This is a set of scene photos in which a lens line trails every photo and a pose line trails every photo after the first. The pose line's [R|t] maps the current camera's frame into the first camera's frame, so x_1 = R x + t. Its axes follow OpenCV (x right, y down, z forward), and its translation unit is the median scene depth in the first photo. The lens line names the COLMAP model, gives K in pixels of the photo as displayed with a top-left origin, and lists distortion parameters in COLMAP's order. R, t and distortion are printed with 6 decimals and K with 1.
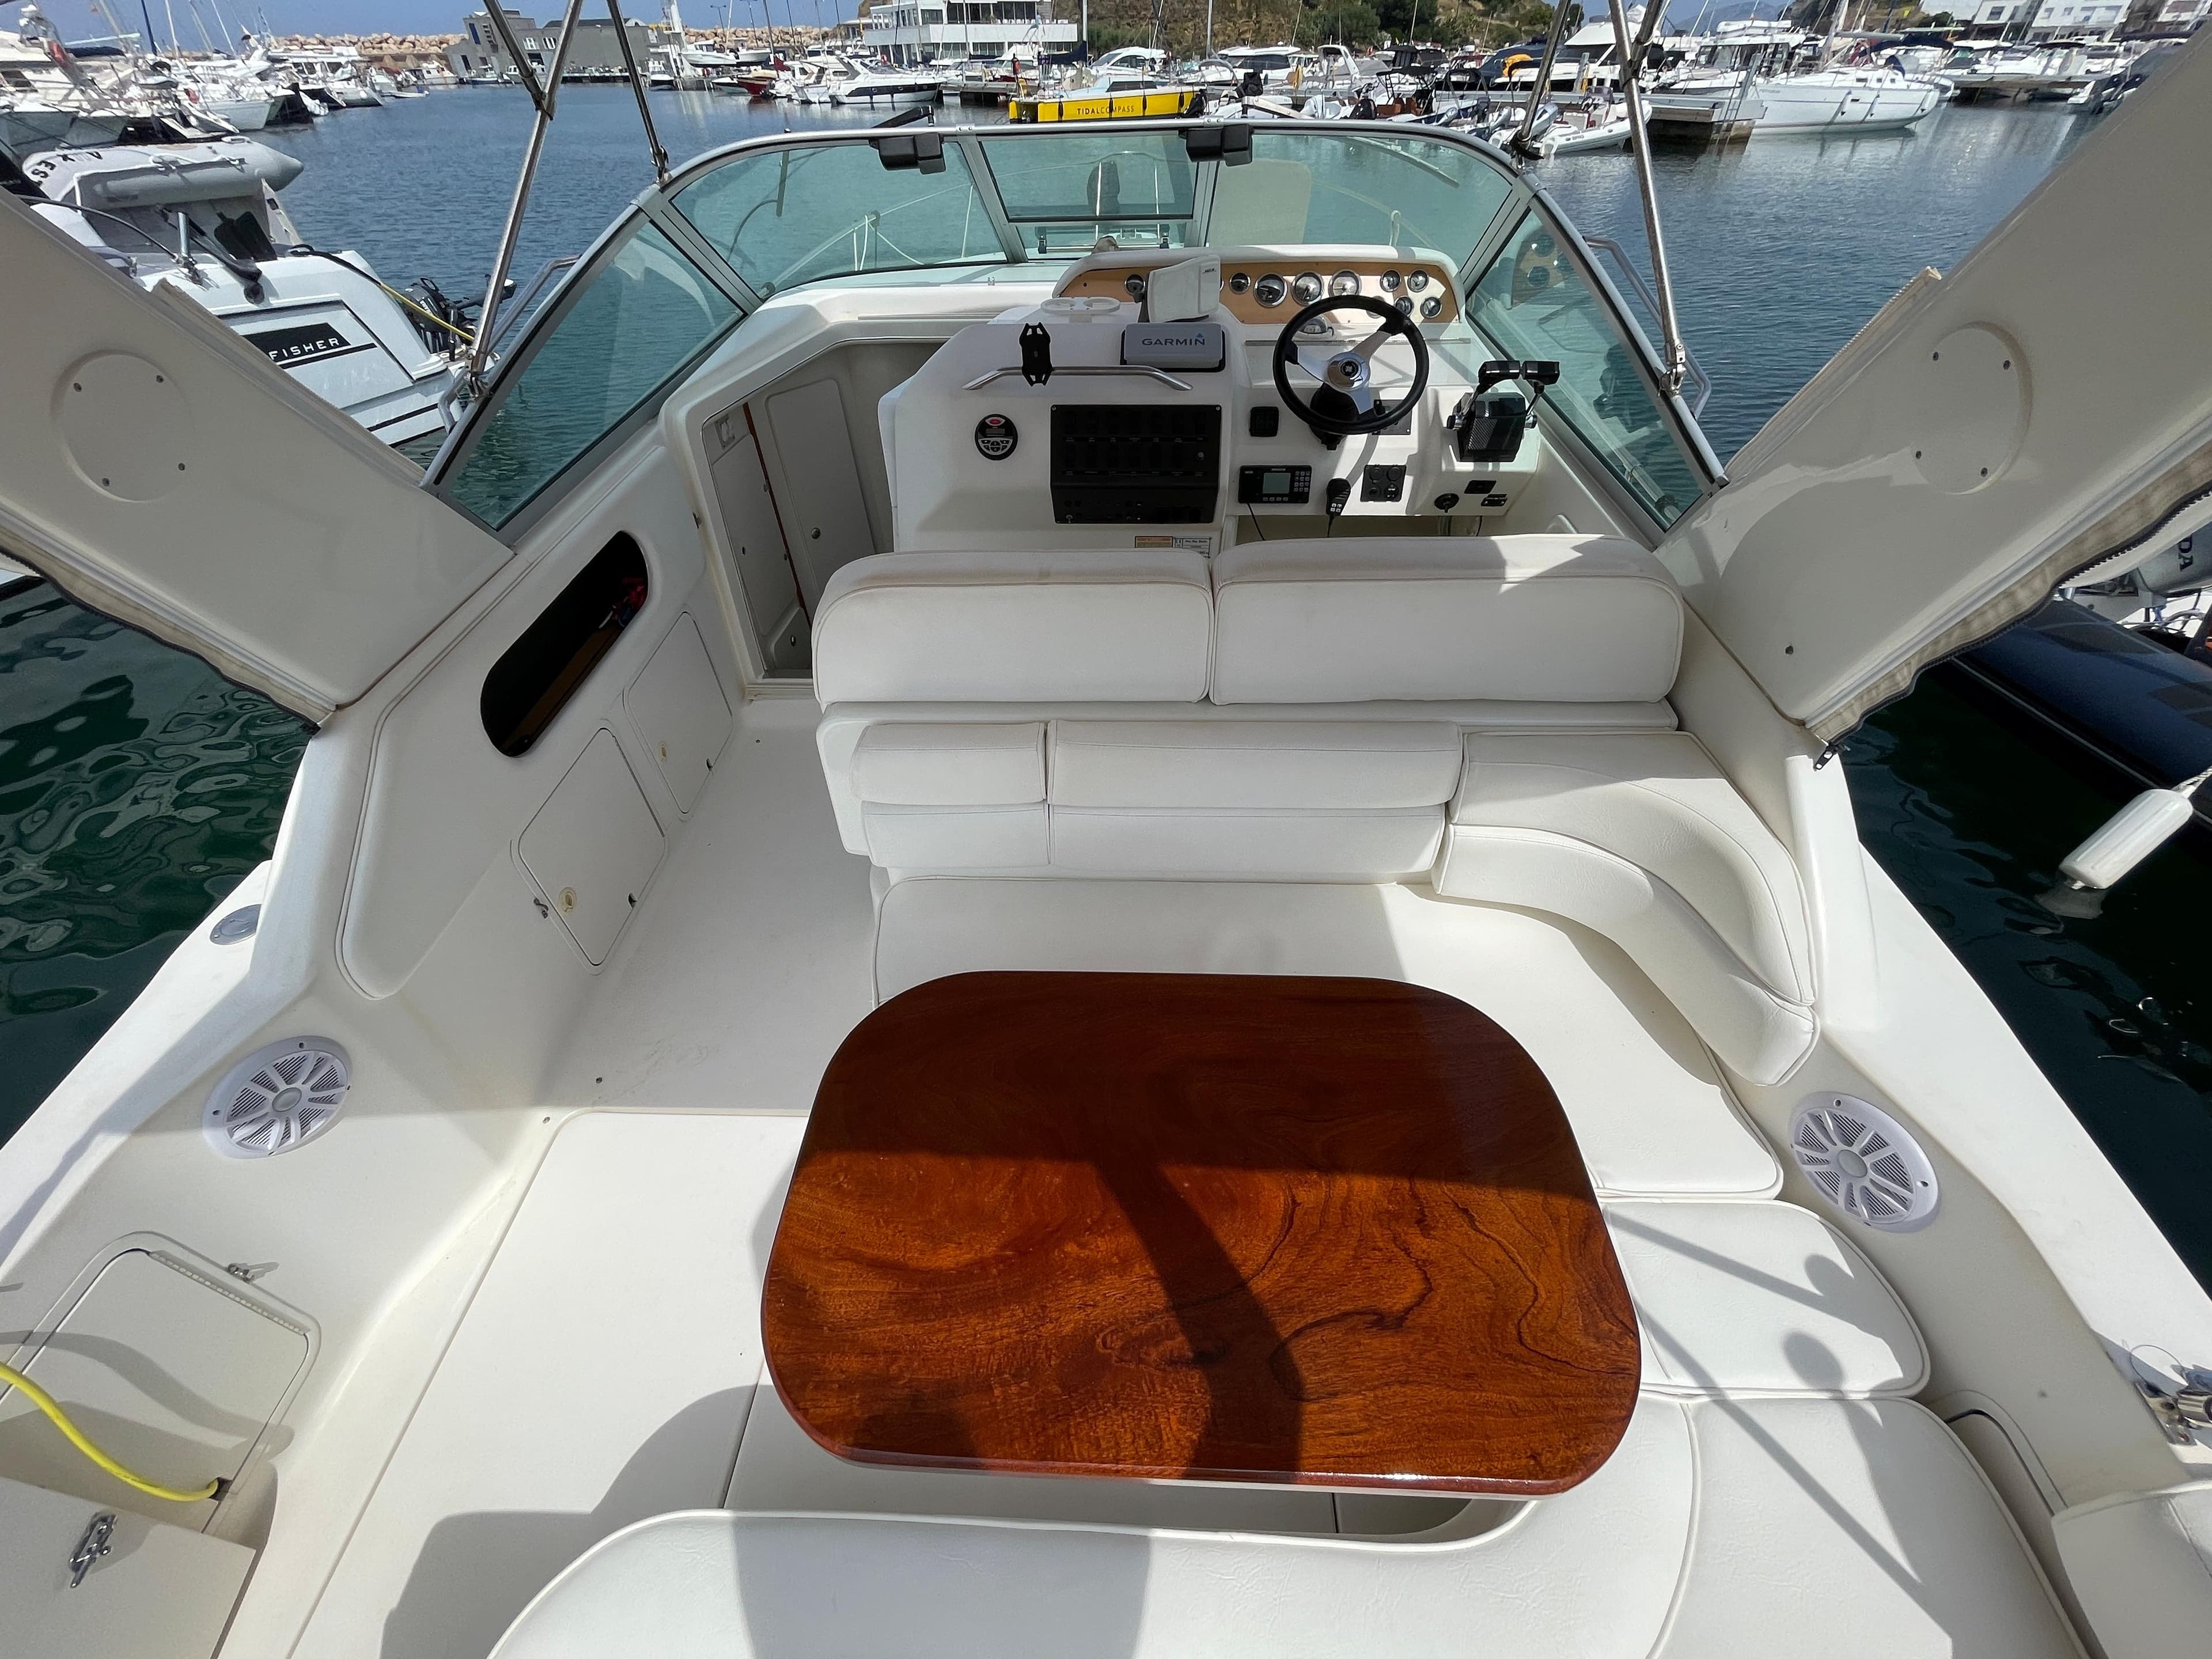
lens RADIAL K [[892.2, 0, 1096.3], [0, 892.2, 833.8], [0, 0, 1]] dist [-0.001725, 0.000380]
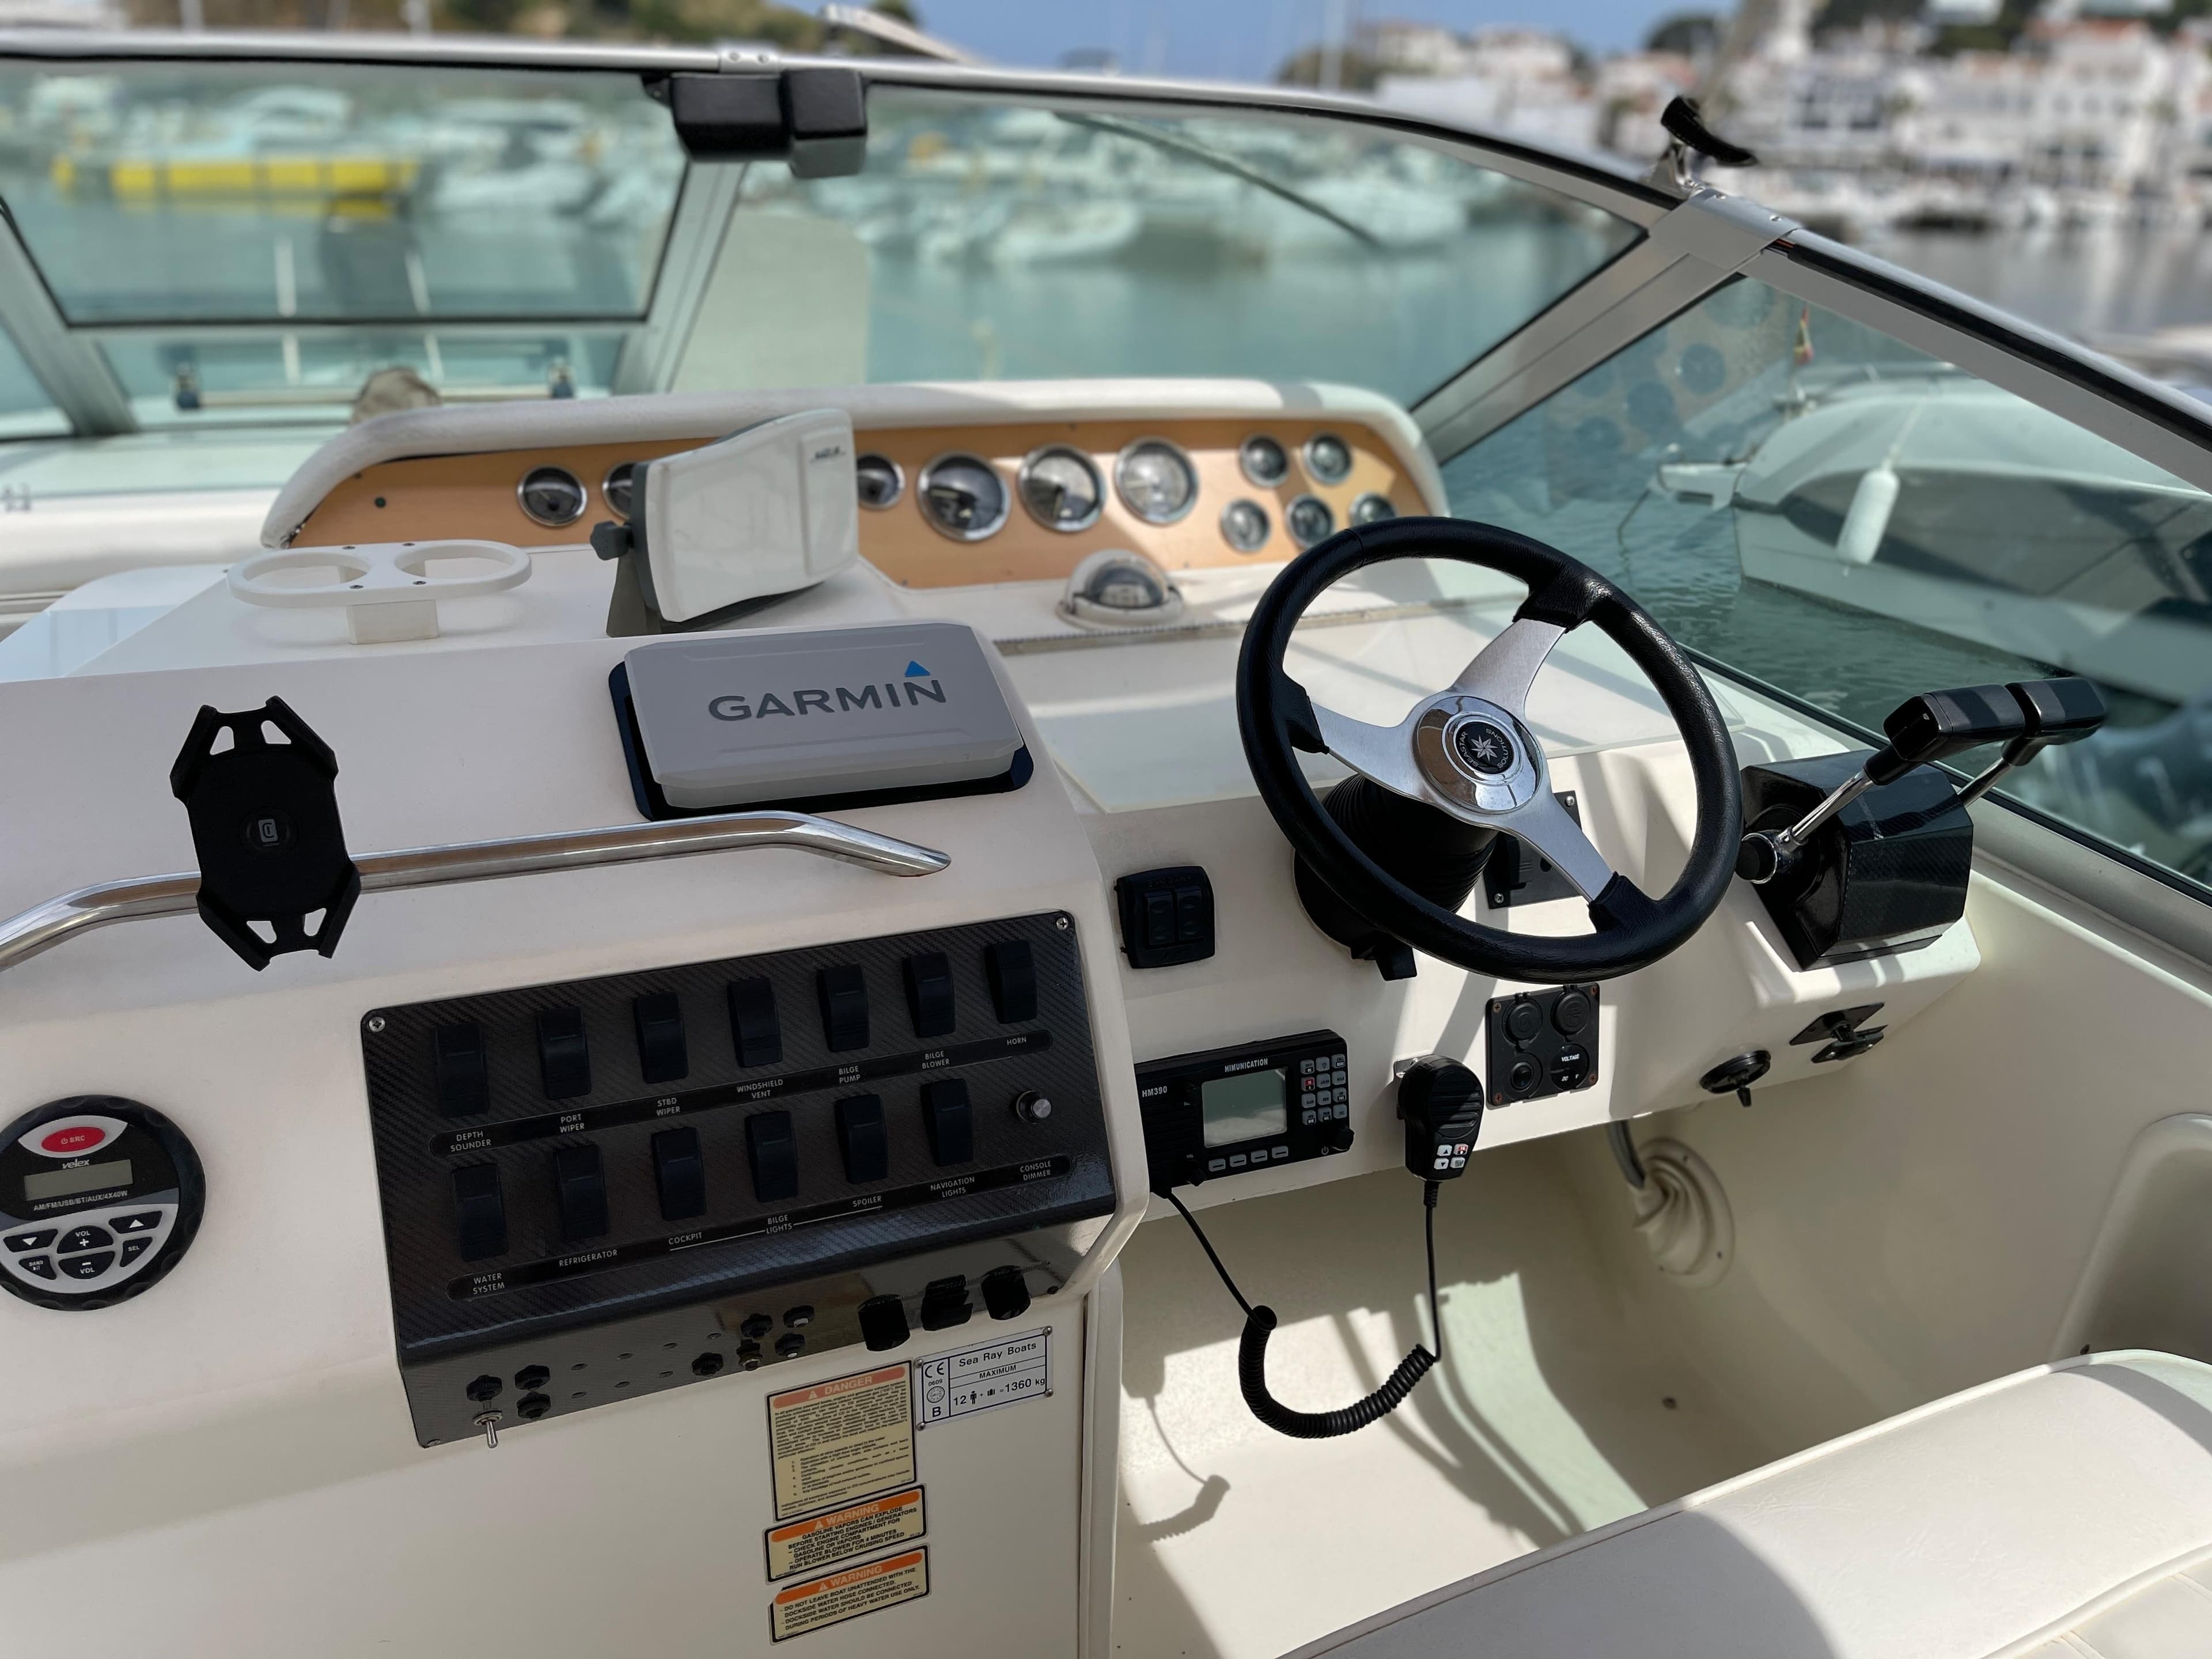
lens RADIAL K [[1665.9, 0, 1089.6], [0, 1665.9, 838.8], [0, 0, 1]] dist [0.064192, -0.079955]
pose [[0.902303, -0.117874, 0.414675, -0.046940], [0.242591, 0.933976, -0.262372, -0.313182], [-0.356369, 0.337335, 0.871324, 0.477342]]
